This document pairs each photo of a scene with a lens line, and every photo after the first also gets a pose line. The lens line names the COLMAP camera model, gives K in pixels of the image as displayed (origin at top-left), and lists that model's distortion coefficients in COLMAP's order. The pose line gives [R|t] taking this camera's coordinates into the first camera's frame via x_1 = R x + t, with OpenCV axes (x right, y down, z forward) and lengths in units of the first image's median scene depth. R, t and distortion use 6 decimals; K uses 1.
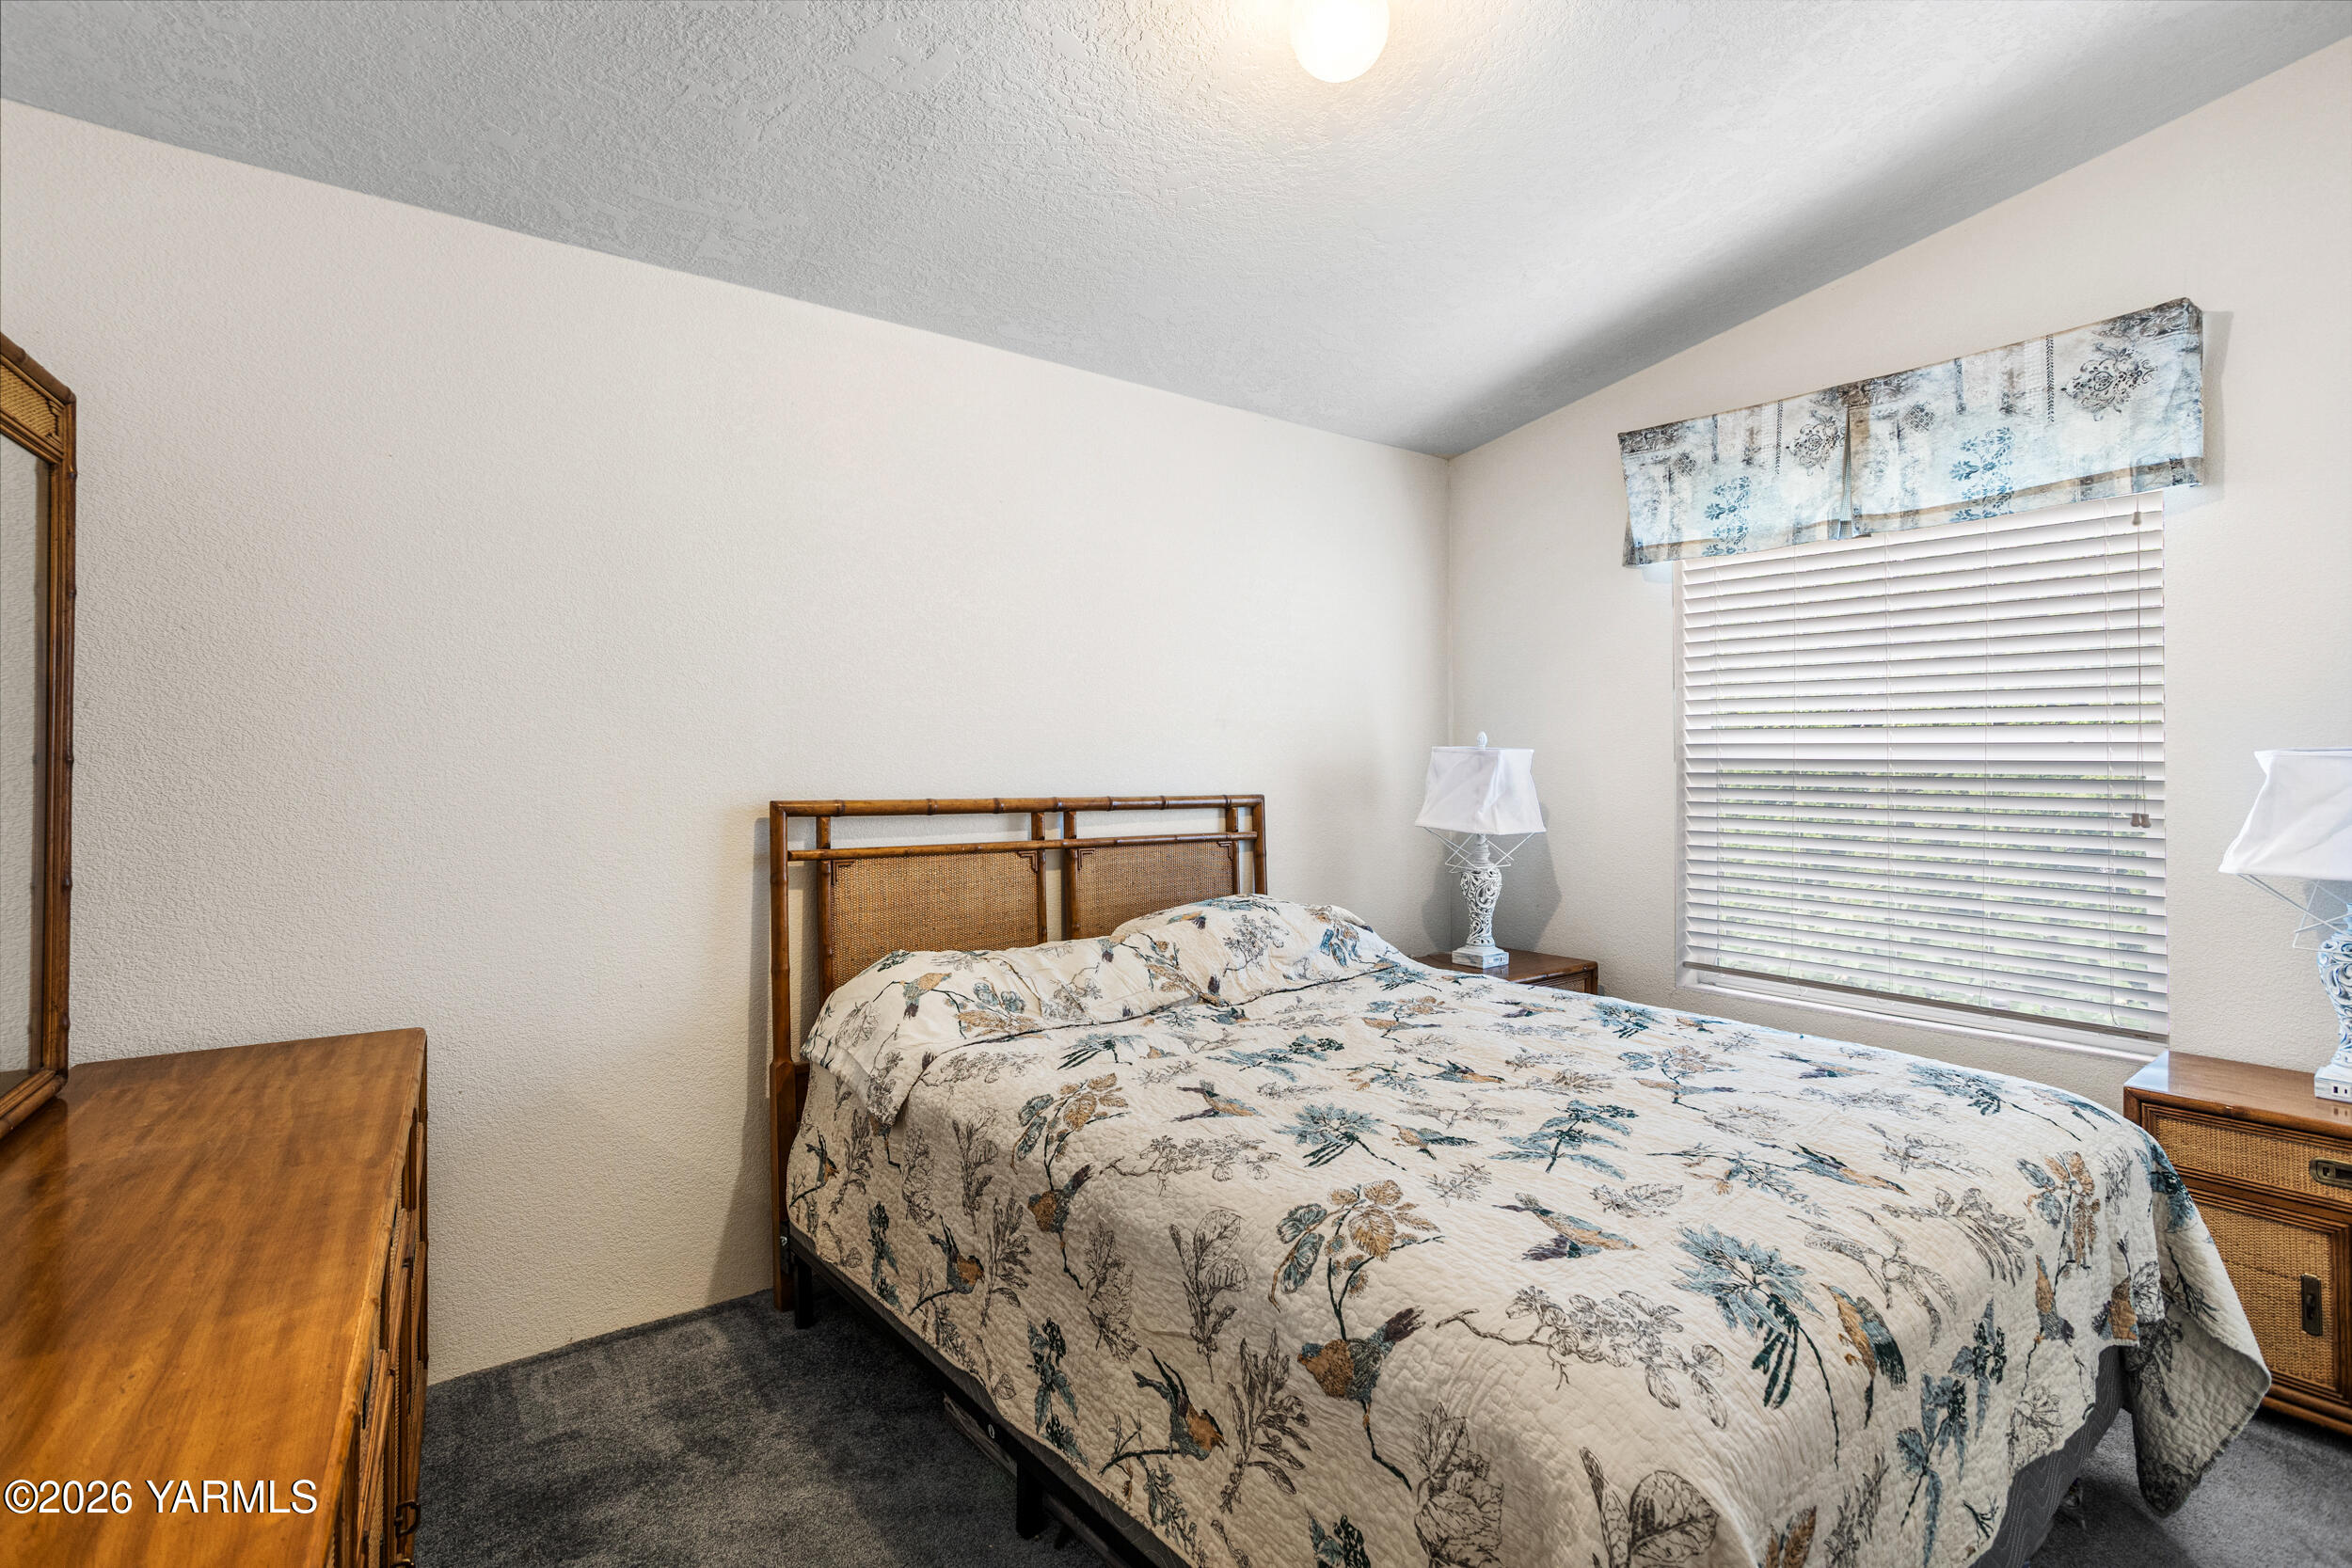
lens RADIAL K [[1133.3, 0, 1187.4], [0, 1133.3, 743.0], [0, 0, 1]] dist [-0.047614, 0.026707]
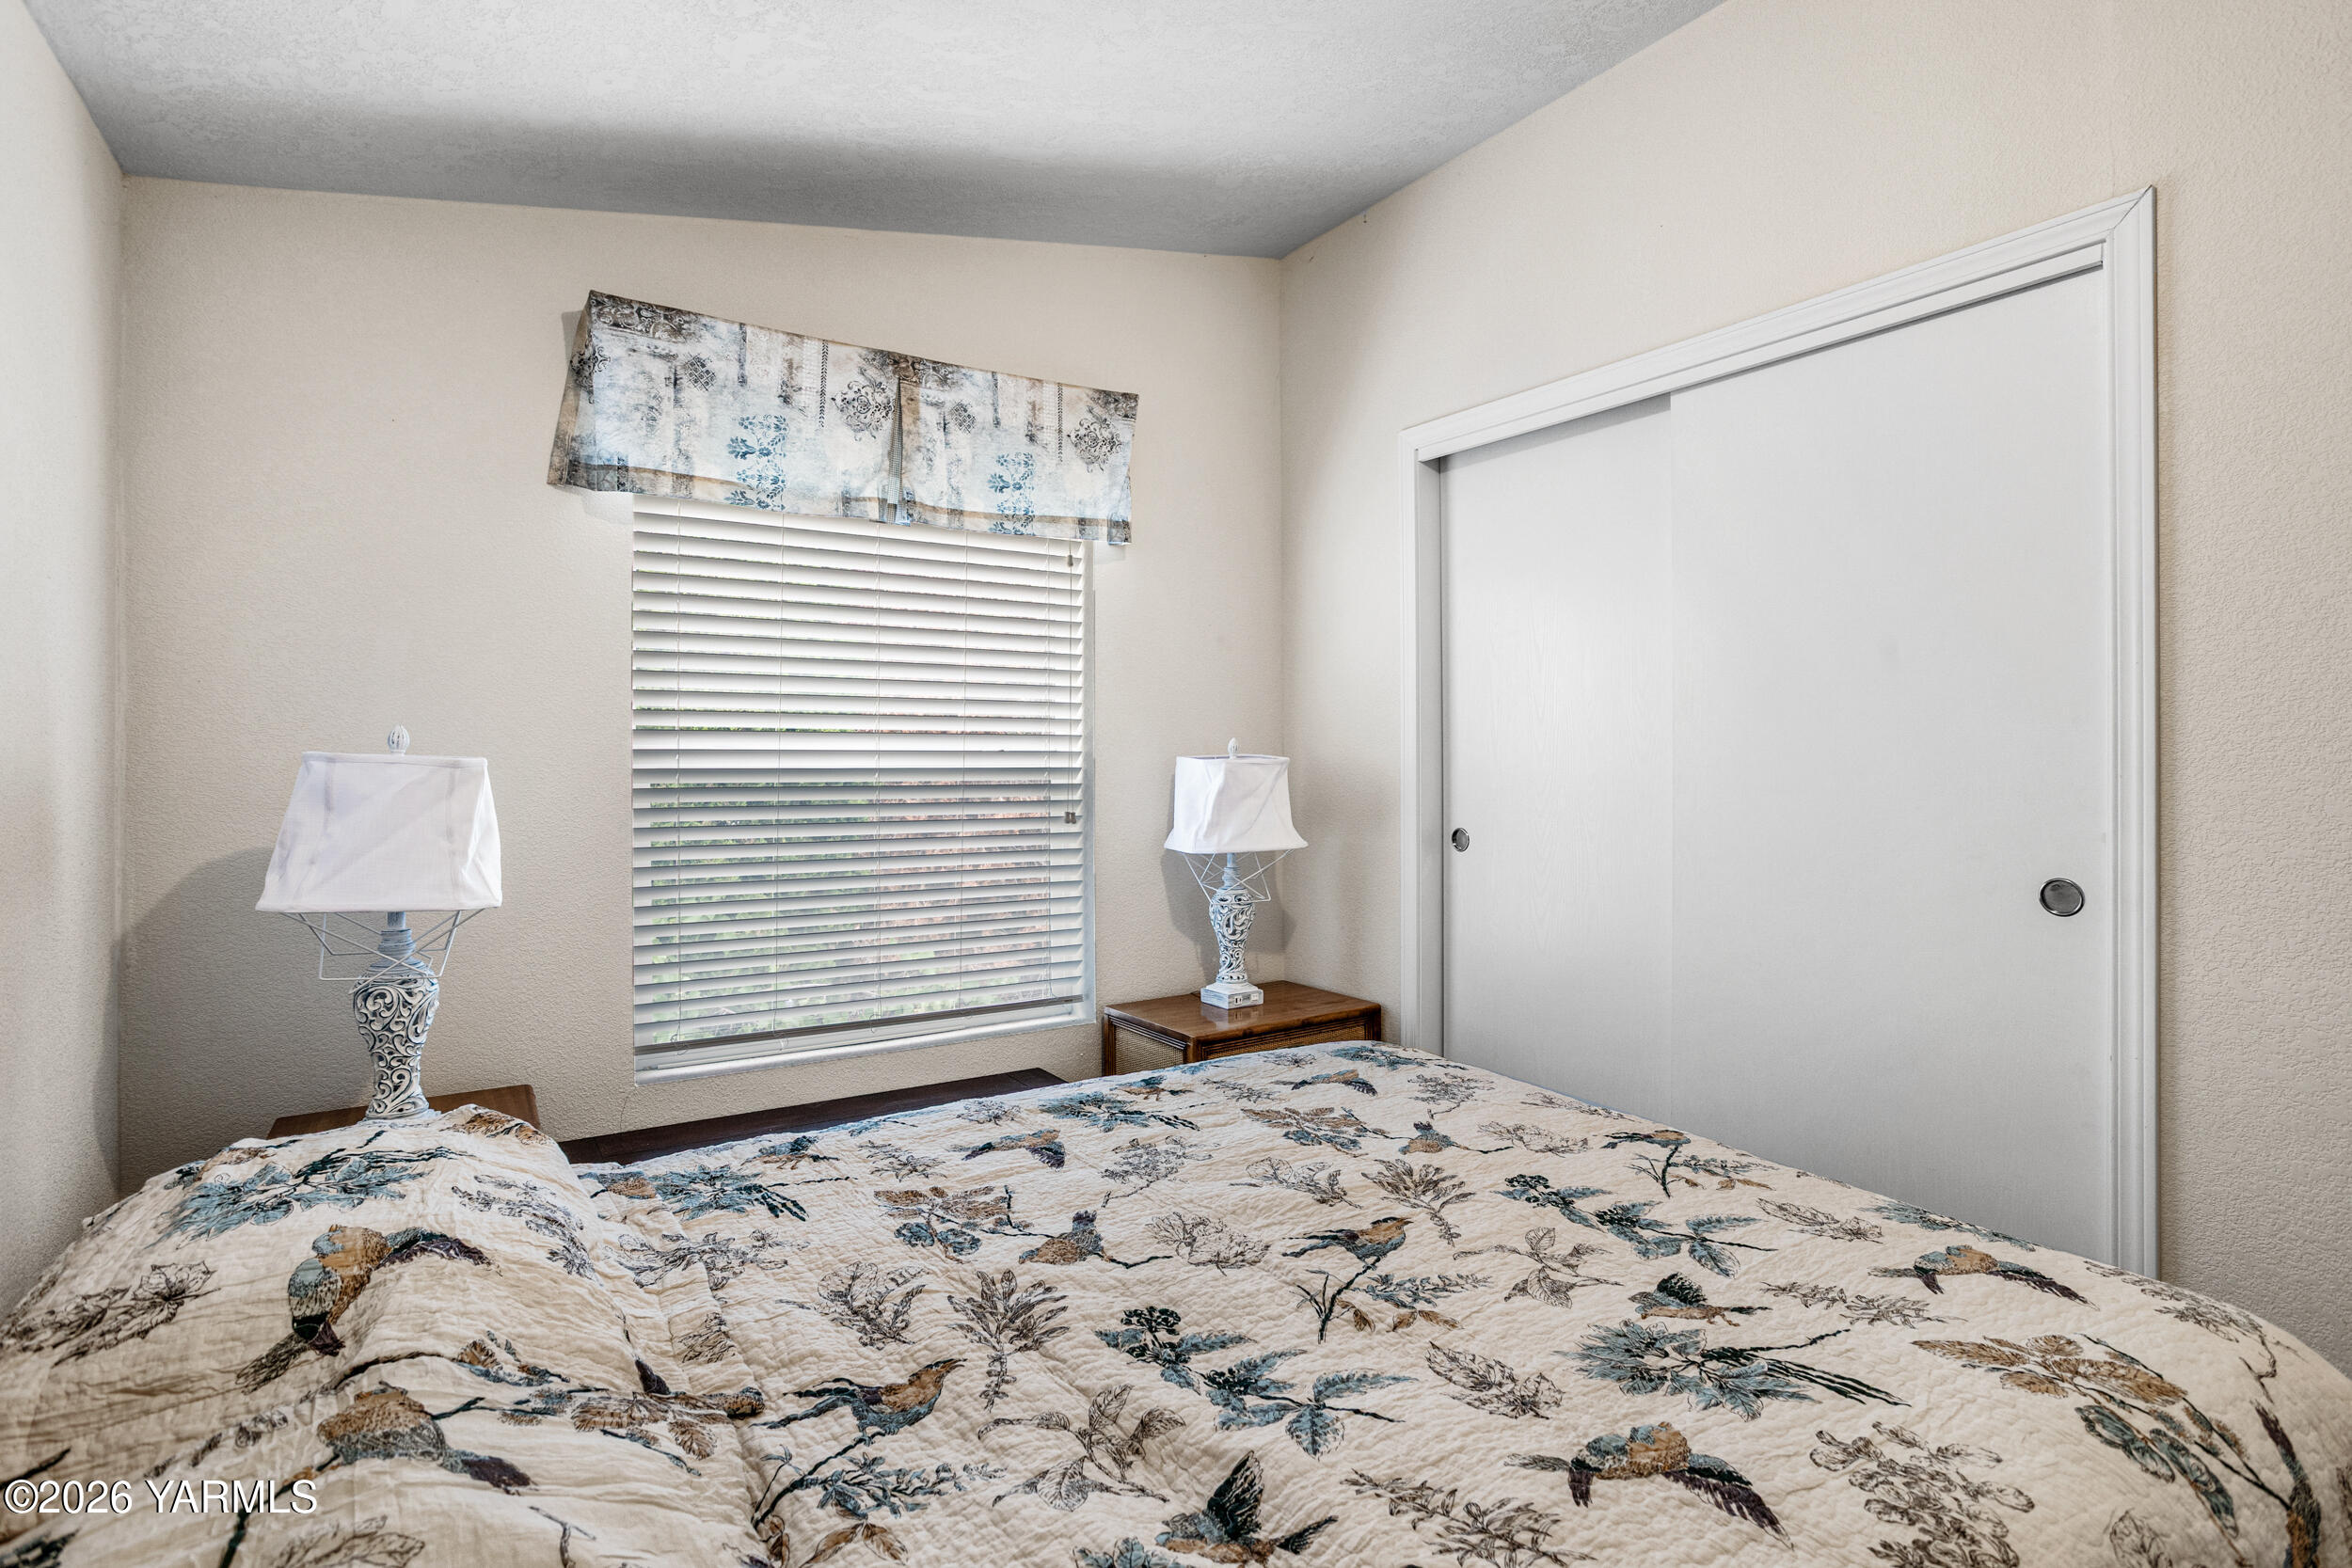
lens RADIAL K [[1133.3, 0, 1187.4], [0, 1133.3, 743.0], [0, 0, 1]] dist [-0.047614, 0.026707]
pose [[0.096768, 0.008603, 0.995270, -0.303040], [-0.007883, 0.999938, -0.007877, -0.000629], [-0.995276, -0.007083, 0.096829, 0.706647]]
